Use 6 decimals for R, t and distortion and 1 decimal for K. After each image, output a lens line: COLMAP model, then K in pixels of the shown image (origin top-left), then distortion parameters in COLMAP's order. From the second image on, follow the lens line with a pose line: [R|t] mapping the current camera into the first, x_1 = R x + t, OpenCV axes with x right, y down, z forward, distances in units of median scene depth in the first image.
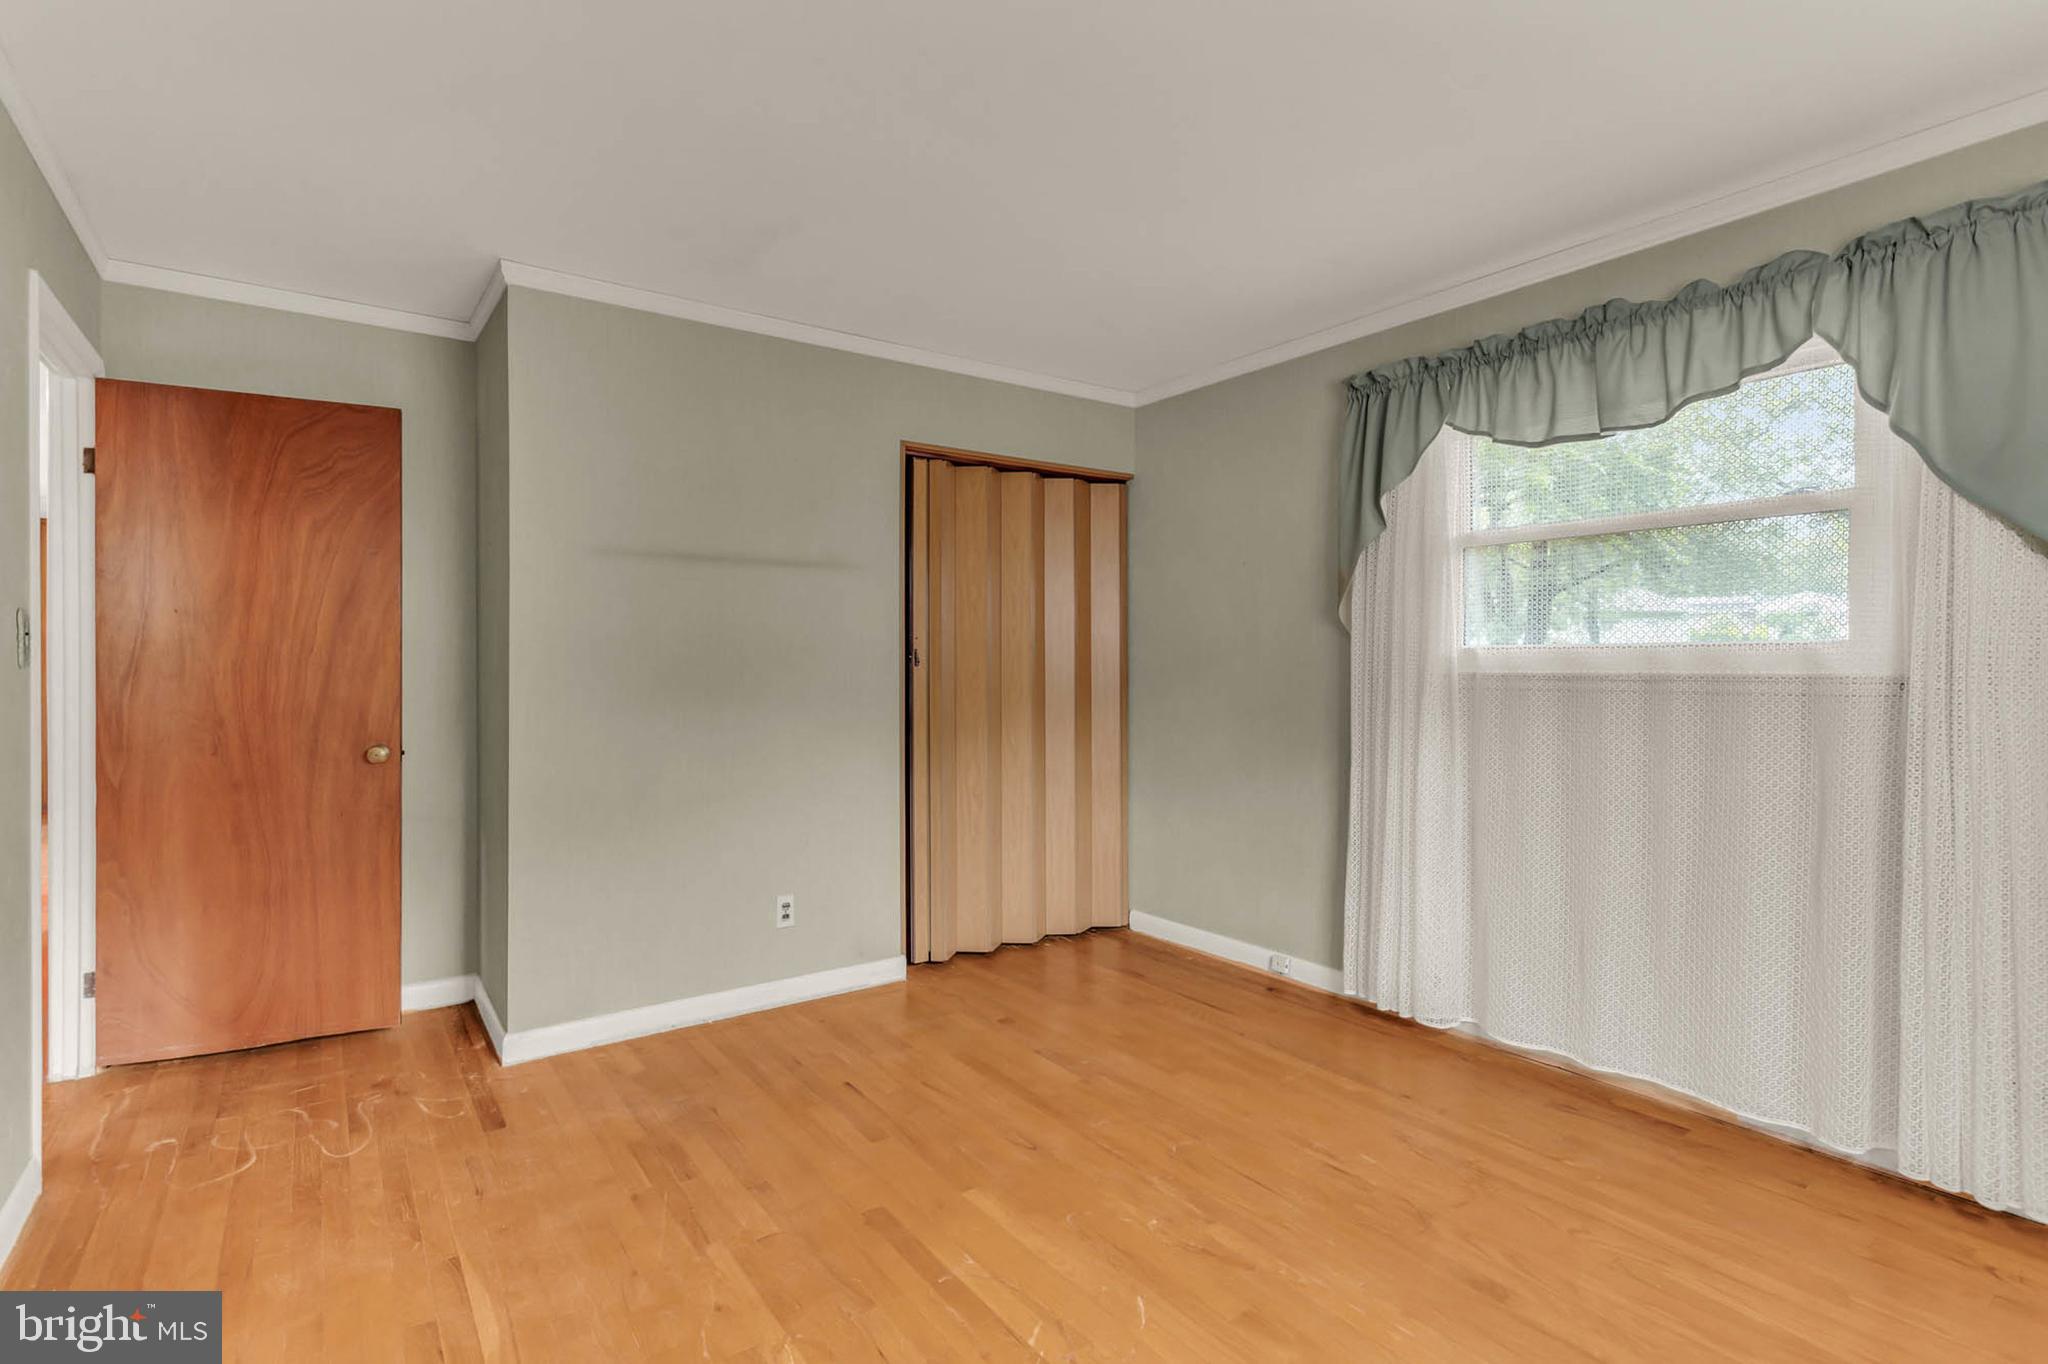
lens RADIAL K [[990.3, 0, 1018.0], [0, 990.3, 651.2], [0, 0, 1]] dist [0.001028, 0.000637]
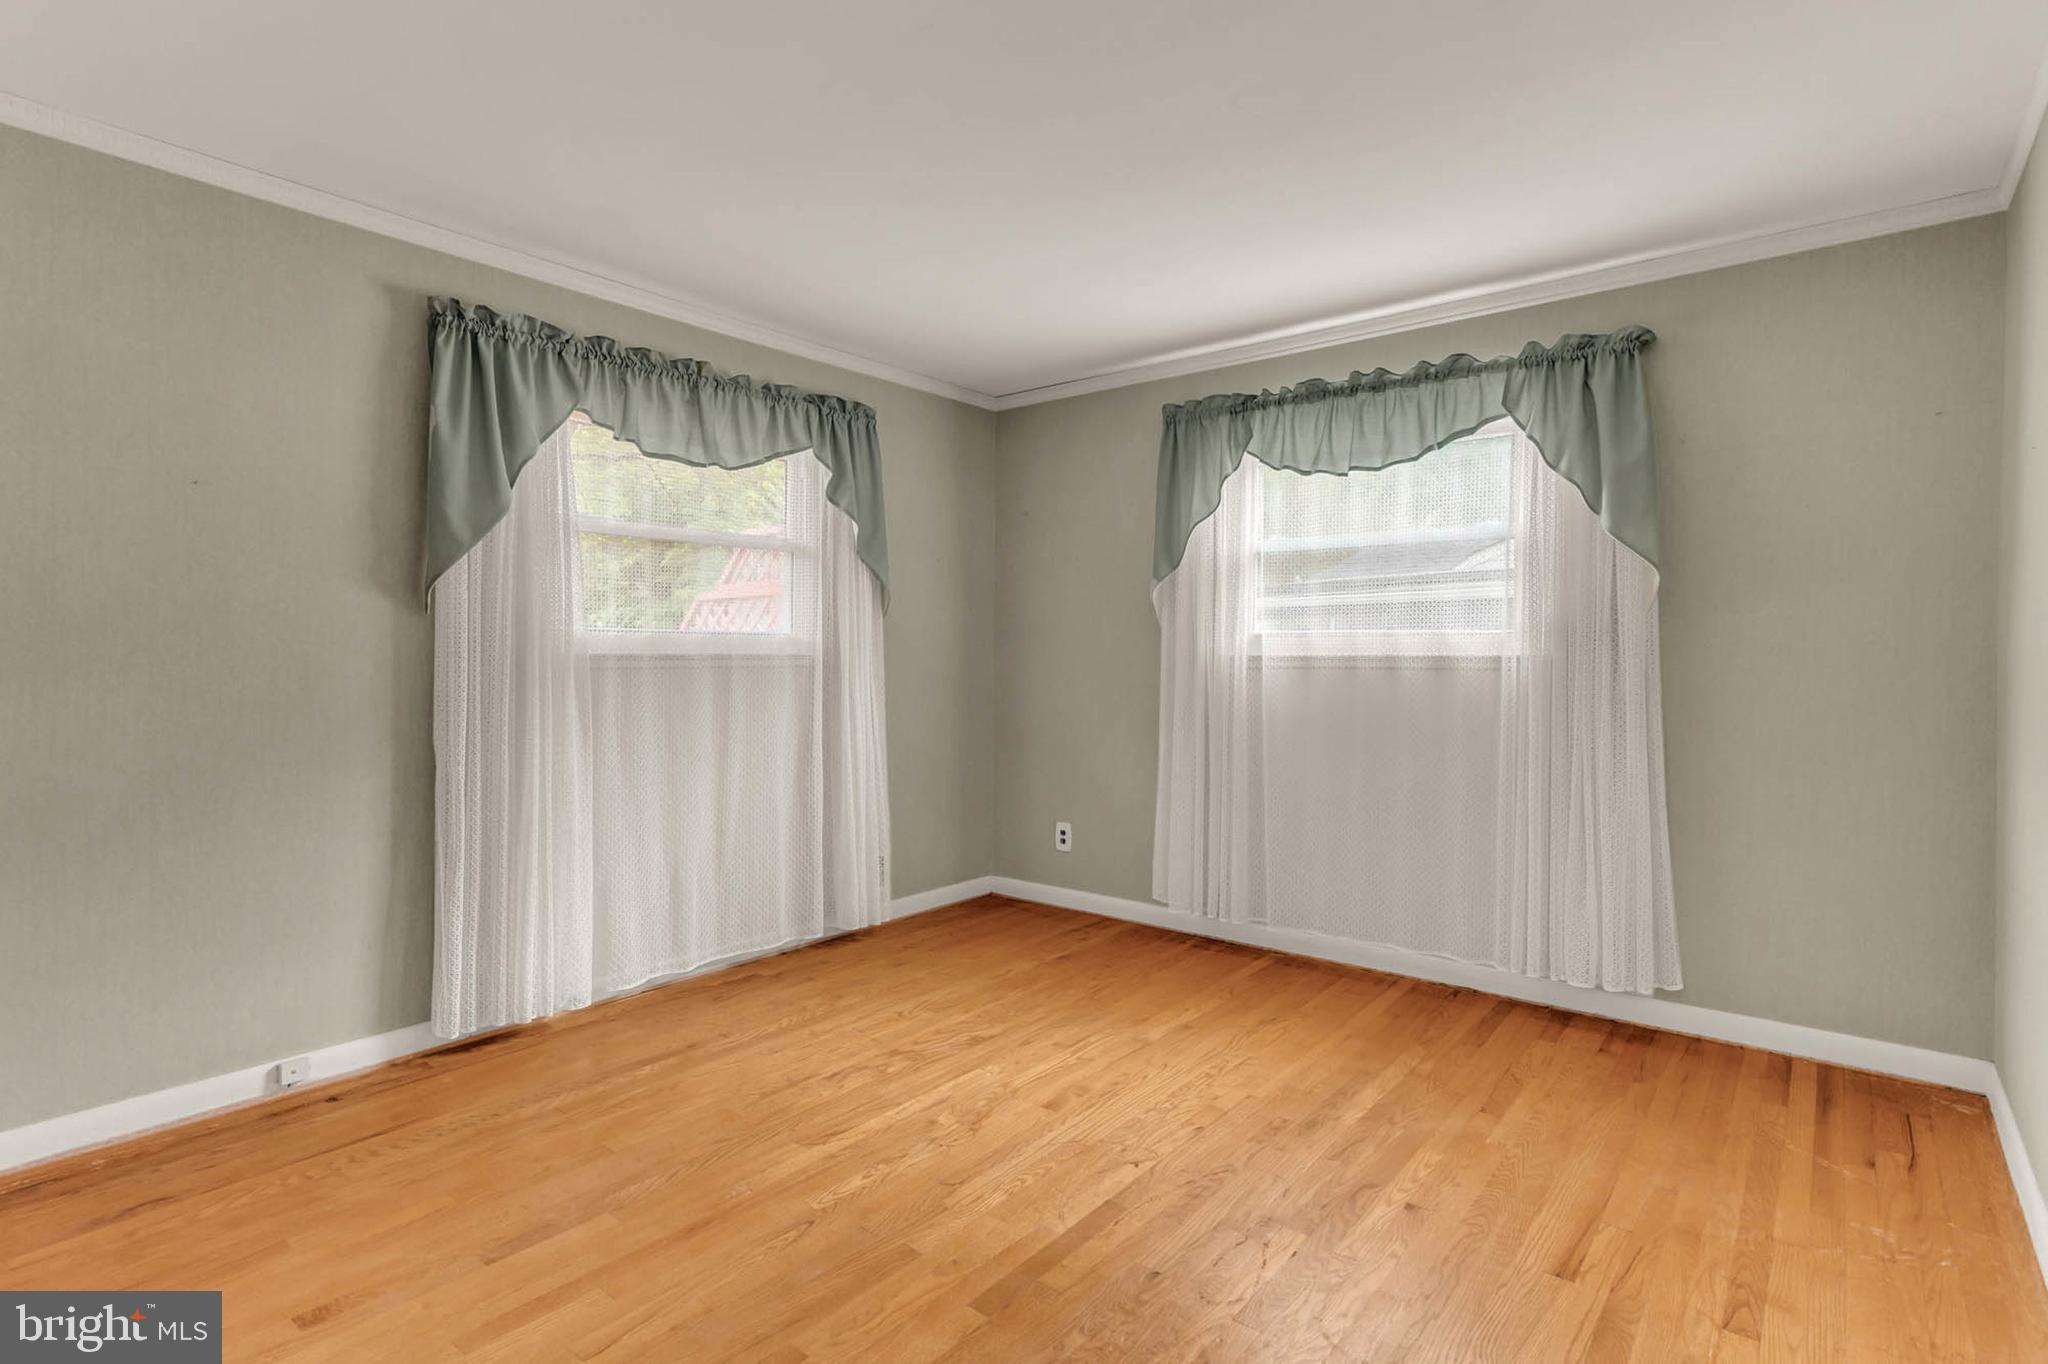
lens RADIAL K [[990.3, 0, 1018.0], [0, 990.3, 651.2], [0, 0, 1]] dist [0.001028, 0.000637]
pose [[-0.265830, 0.009682, 0.963971, -0.682110], [-0.013351, 0.999817, -0.013724, 0.028874], [-0.963928, -0.016518, -0.265652, 0.873997]]
